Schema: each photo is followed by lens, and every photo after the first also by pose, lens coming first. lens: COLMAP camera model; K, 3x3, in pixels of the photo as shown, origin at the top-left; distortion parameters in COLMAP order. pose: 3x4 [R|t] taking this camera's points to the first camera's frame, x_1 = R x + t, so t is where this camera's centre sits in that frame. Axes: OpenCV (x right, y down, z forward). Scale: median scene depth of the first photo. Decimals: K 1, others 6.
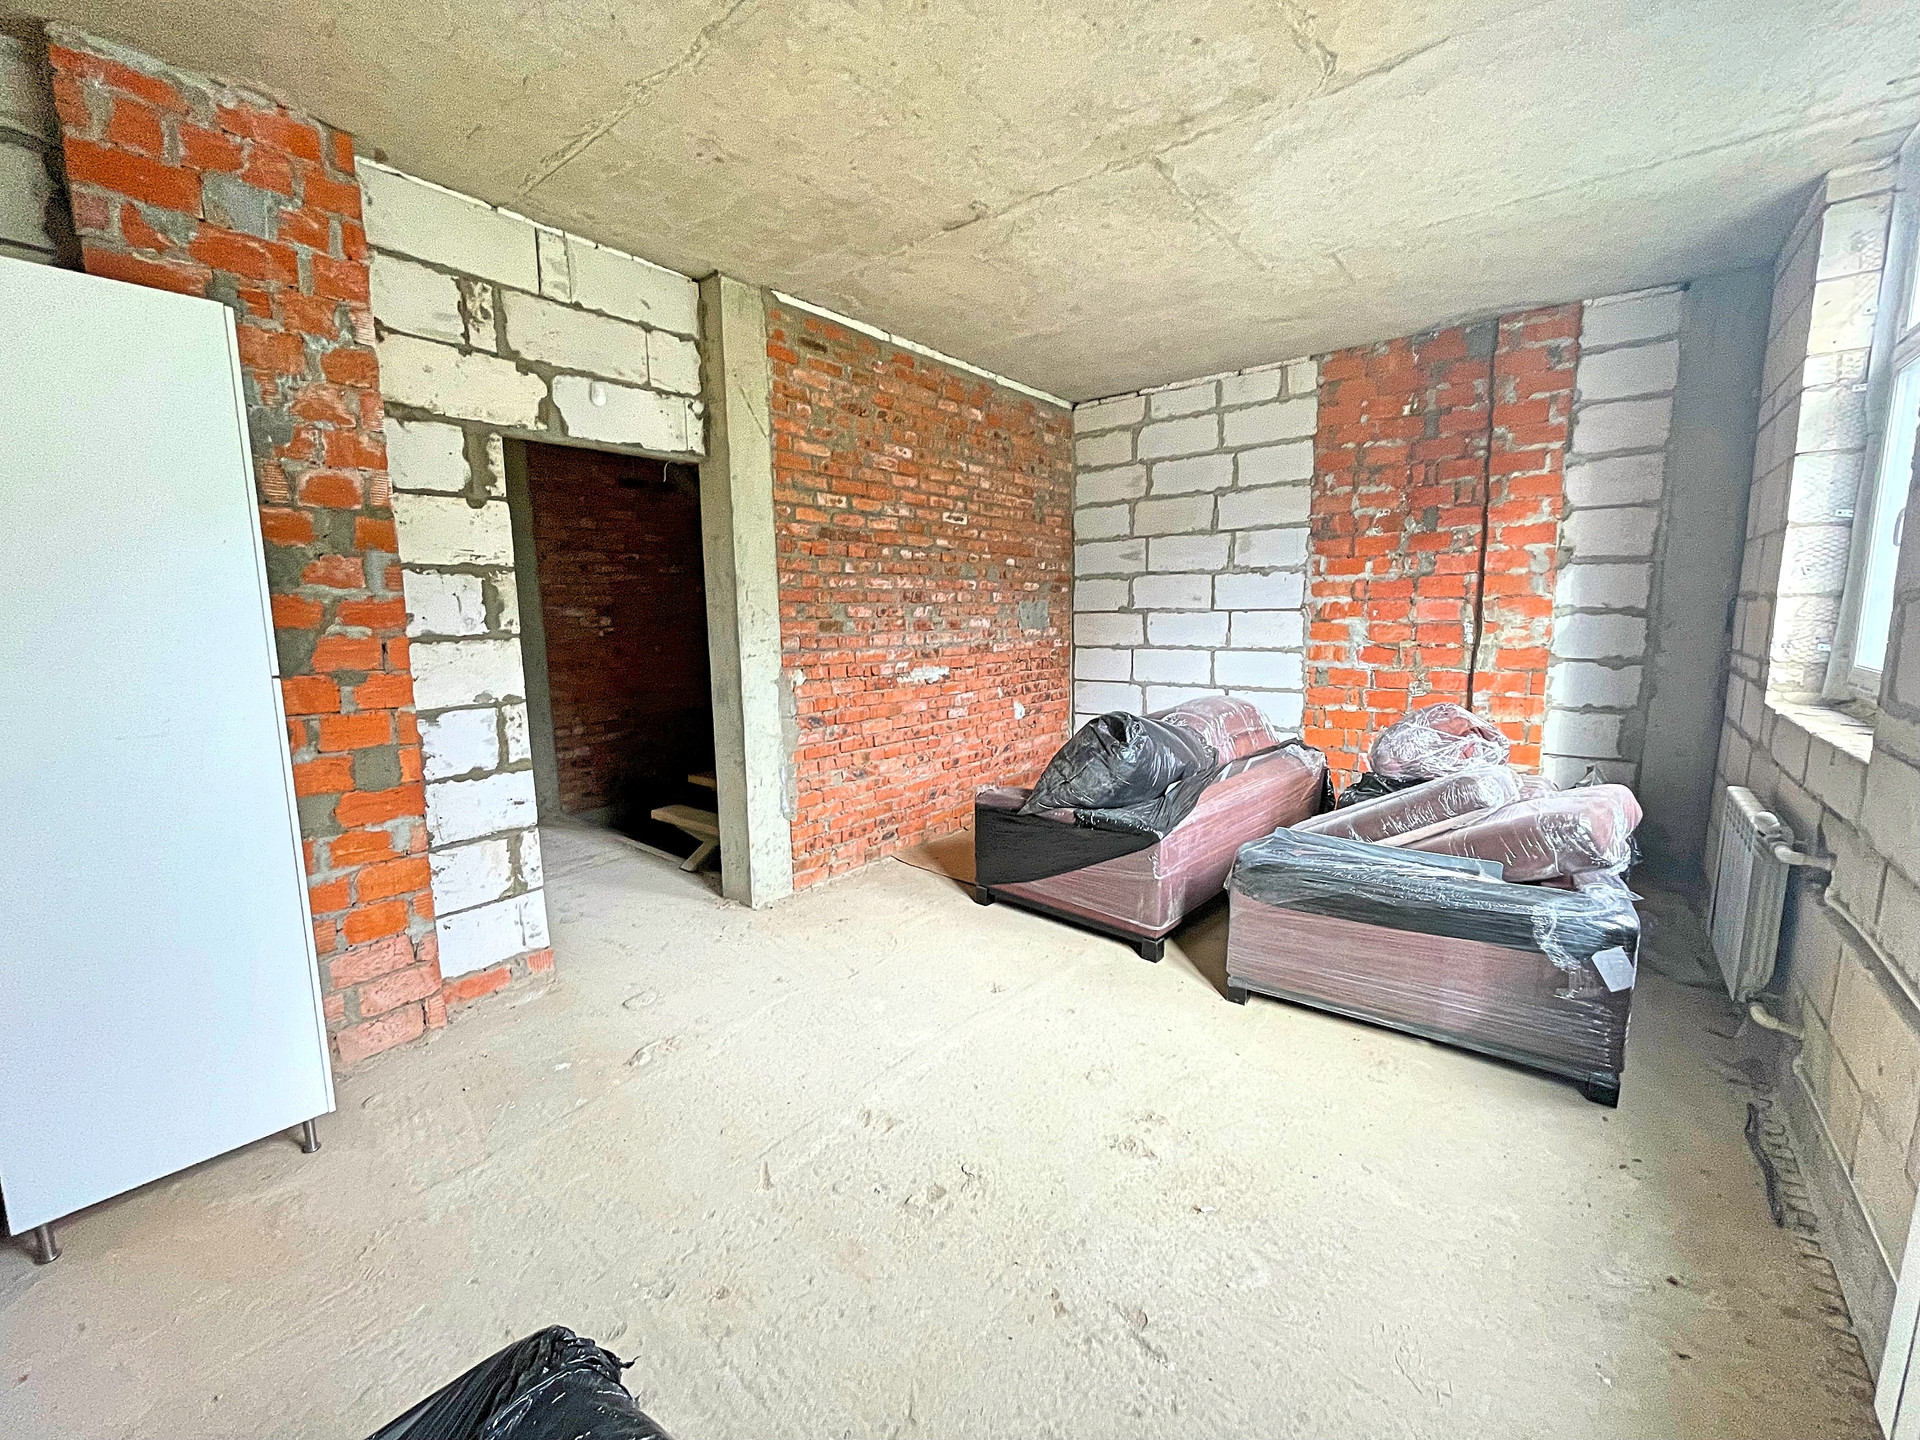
lens RADIAL K [[777.5, 0, 956.7], [0, 777.5, 714.4], [0, 0, 1]] dist [-0.001979, 0.000071]
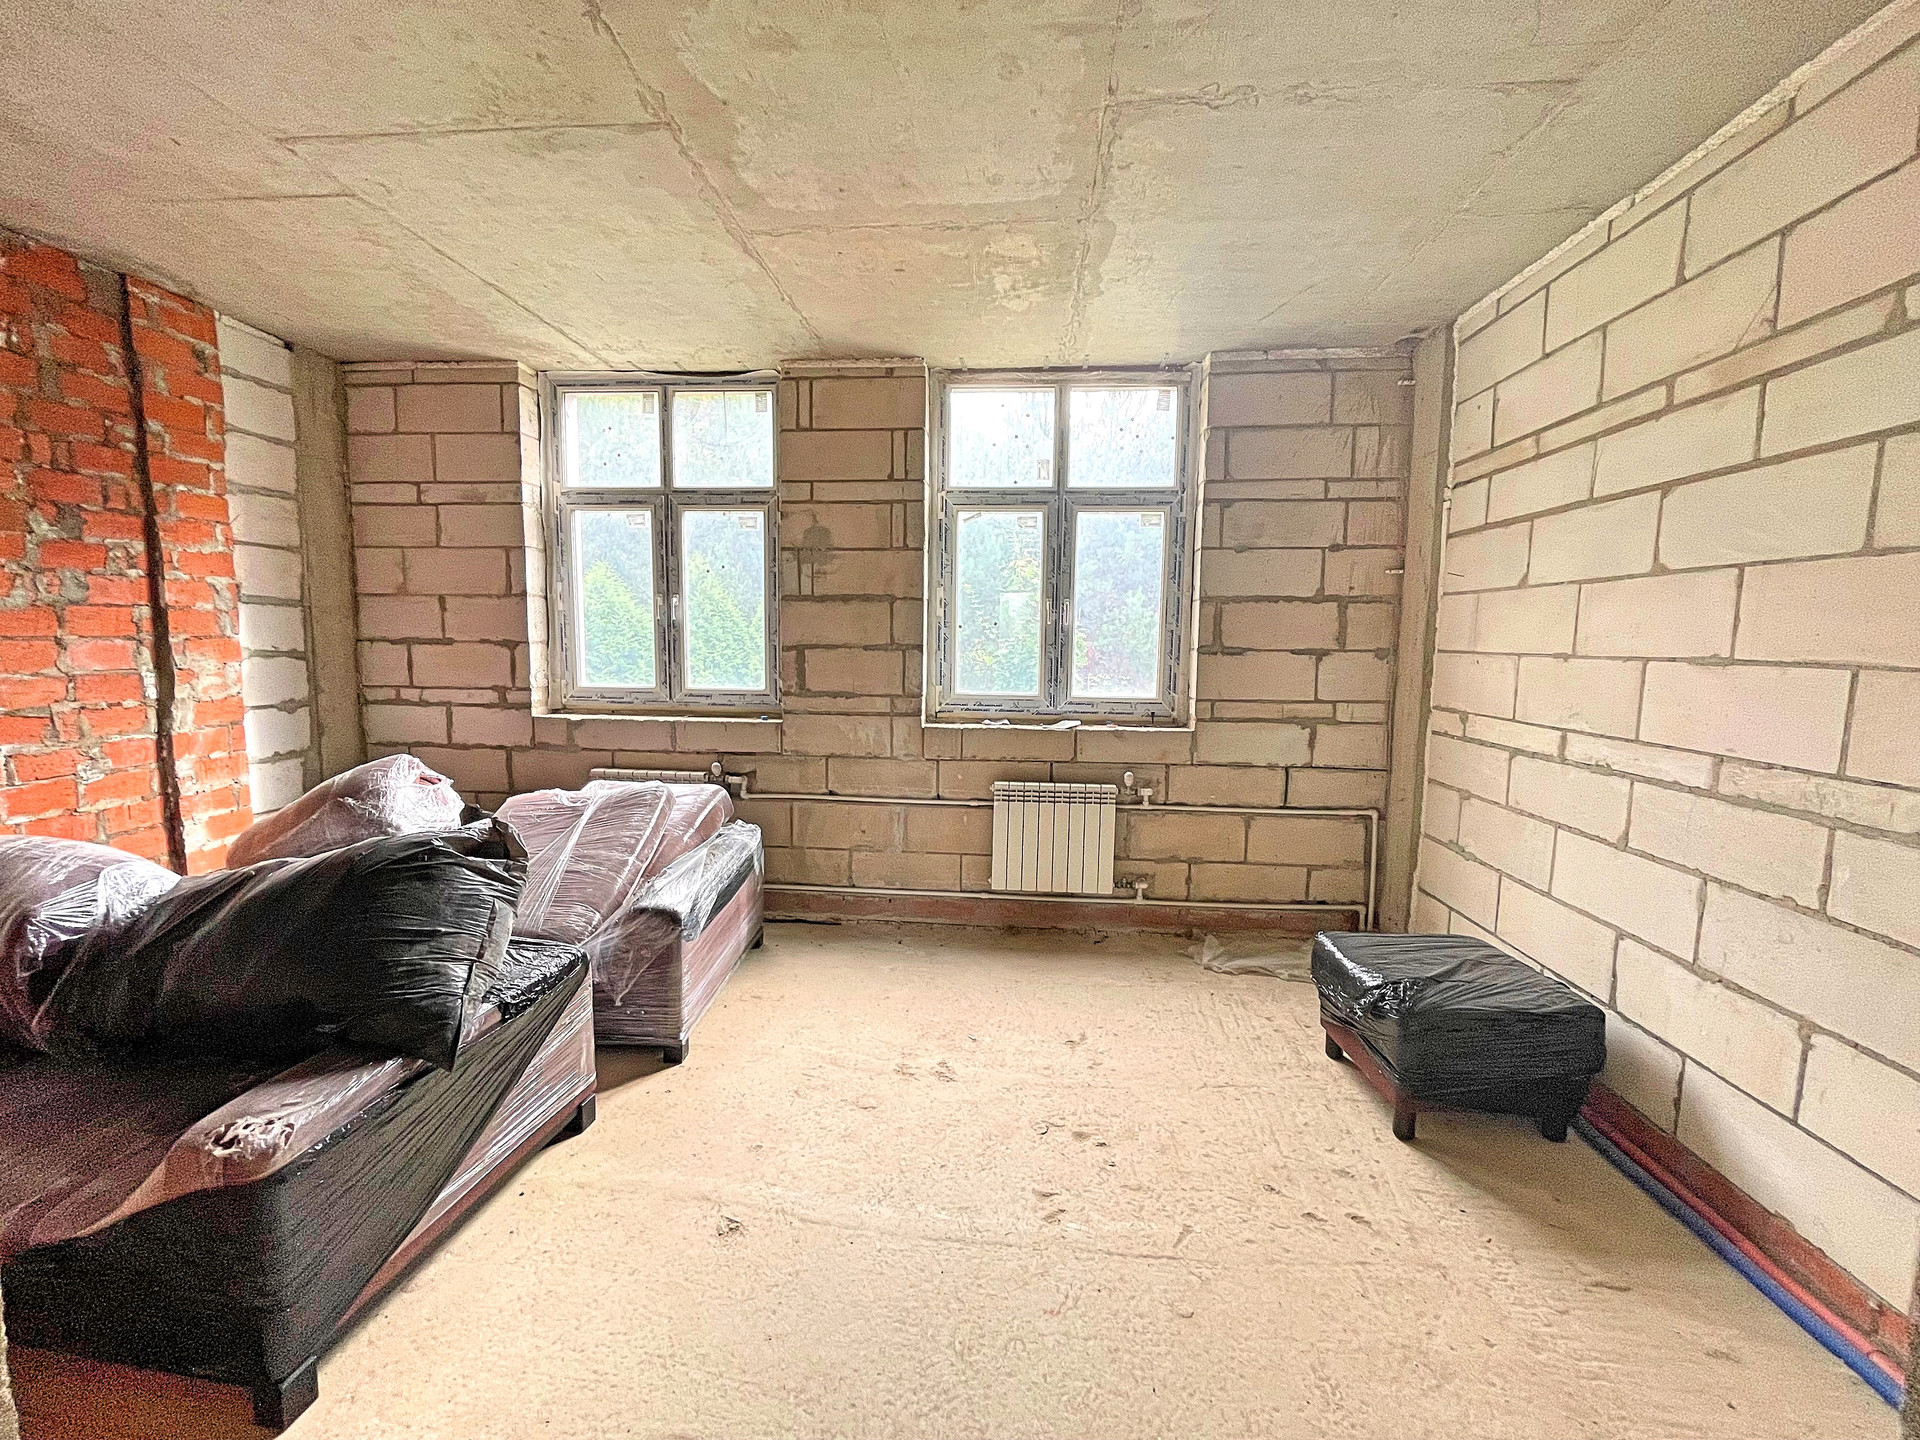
lens RADIAL K [[777.5, 0, 956.7], [0, 777.5, 714.4], [0, 0, 1]] dist [-0.001979, 0.000071]
pose [[-0.558287, -0.072105, 0.826508, -0.411874], [0.111675, 0.980619, 0.160983, -0.114881], [-0.822097, 0.182175, -0.539415, 0.800374]]
